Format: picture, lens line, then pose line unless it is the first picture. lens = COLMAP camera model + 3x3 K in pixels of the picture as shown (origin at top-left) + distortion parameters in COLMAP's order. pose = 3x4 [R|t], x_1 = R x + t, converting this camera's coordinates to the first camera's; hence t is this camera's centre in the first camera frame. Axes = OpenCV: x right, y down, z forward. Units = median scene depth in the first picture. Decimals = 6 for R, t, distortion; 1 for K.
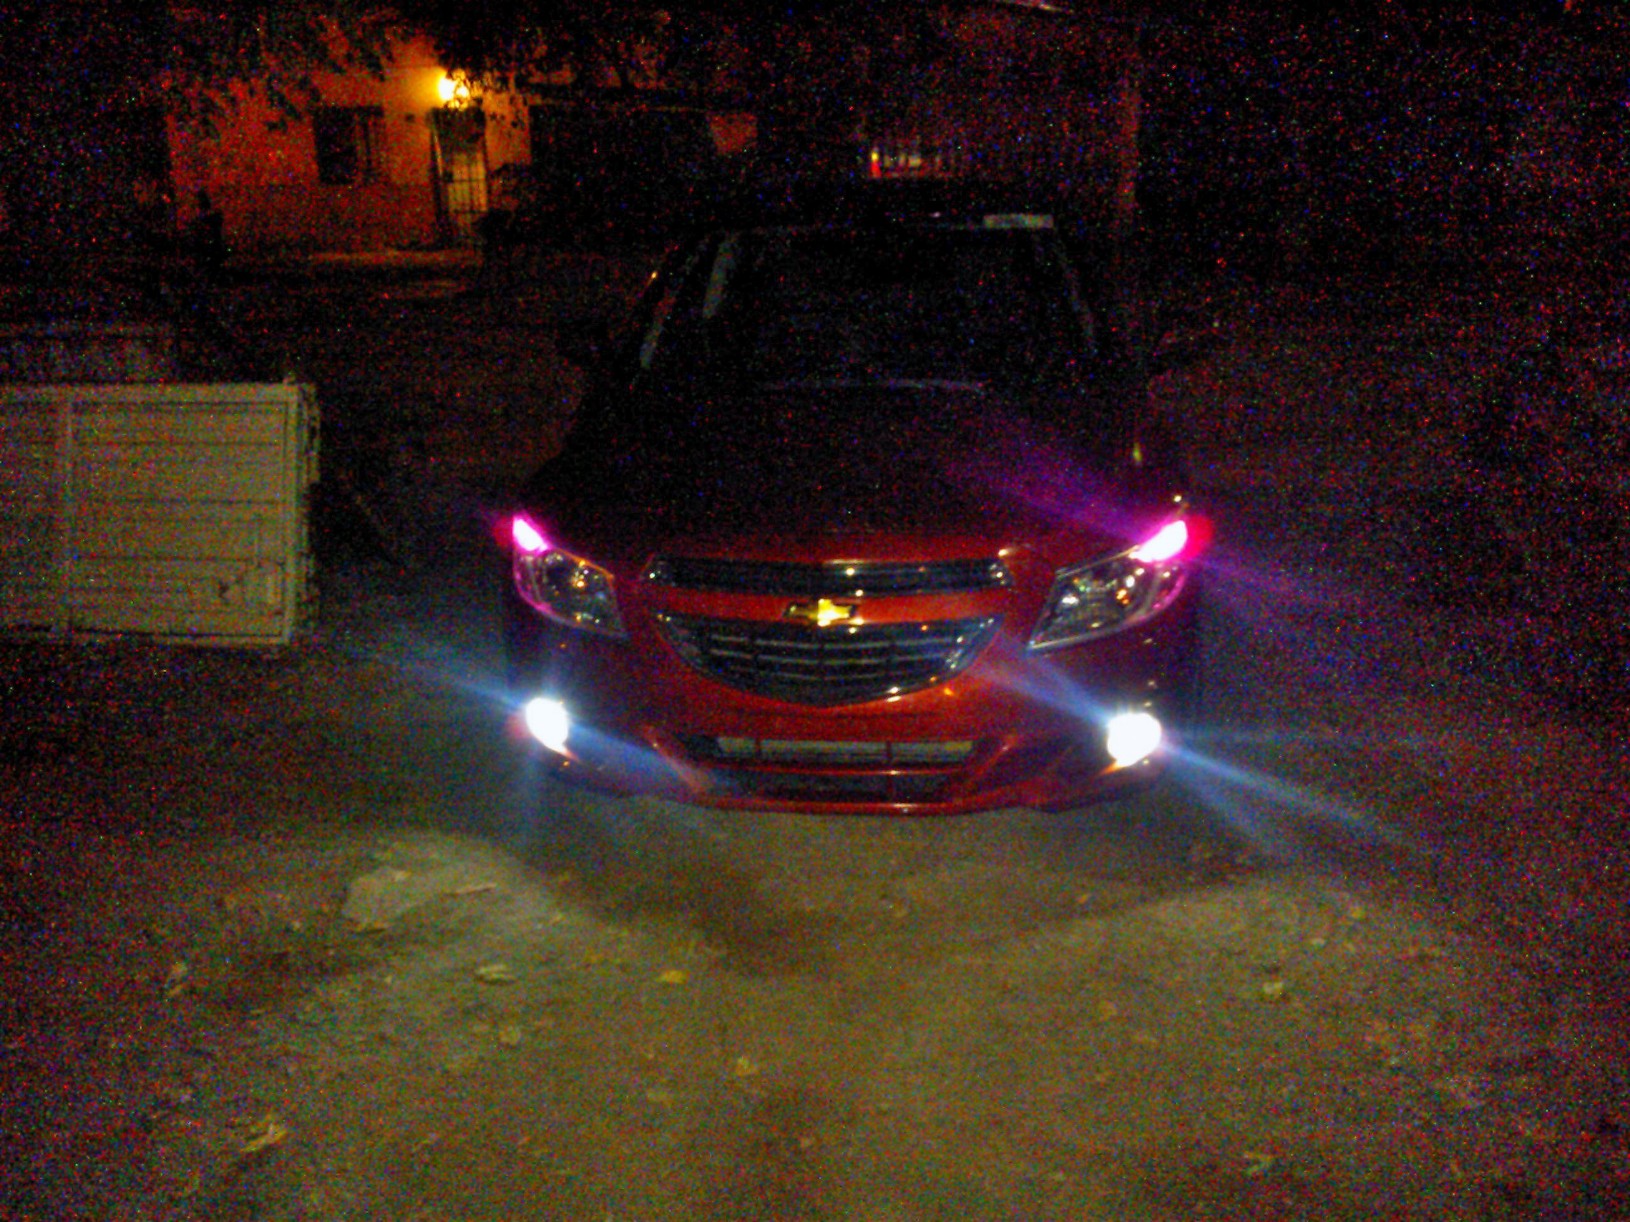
lens RADIAL K [[1438.4, 0, 815.0], [0, 1438.4, 611.0], [0, 0, 1]] dist [0.015011, -0.001718]
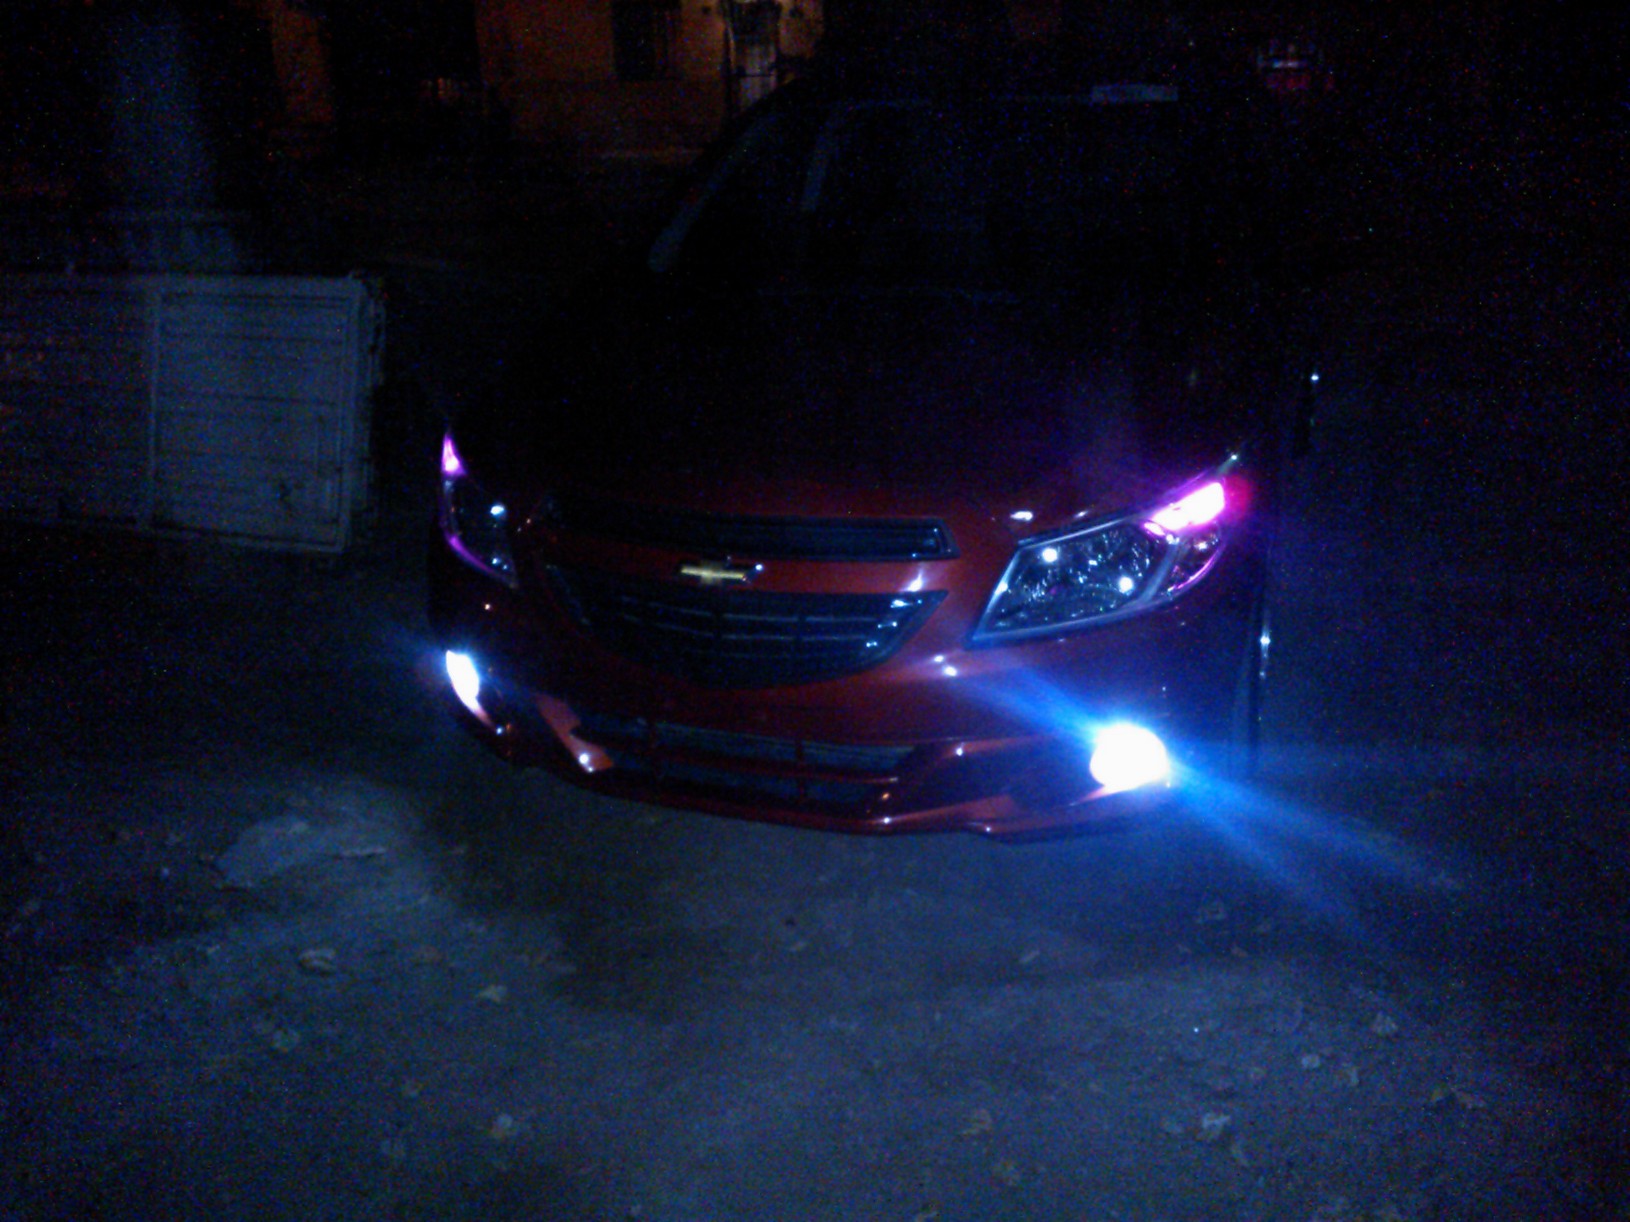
lens RADIAL K [[1438.4, 0, 815.0], [0, 1438.4, 611.0], [0, 0, 1]] dist [0.015011, -0.001718]
pose [[0.969534, 0.075803, -0.232931, 0.178880], [-0.061187, 0.995714, 0.069357, -0.027092], [0.237190, -0.052992, 0.970017, 0.158908]]
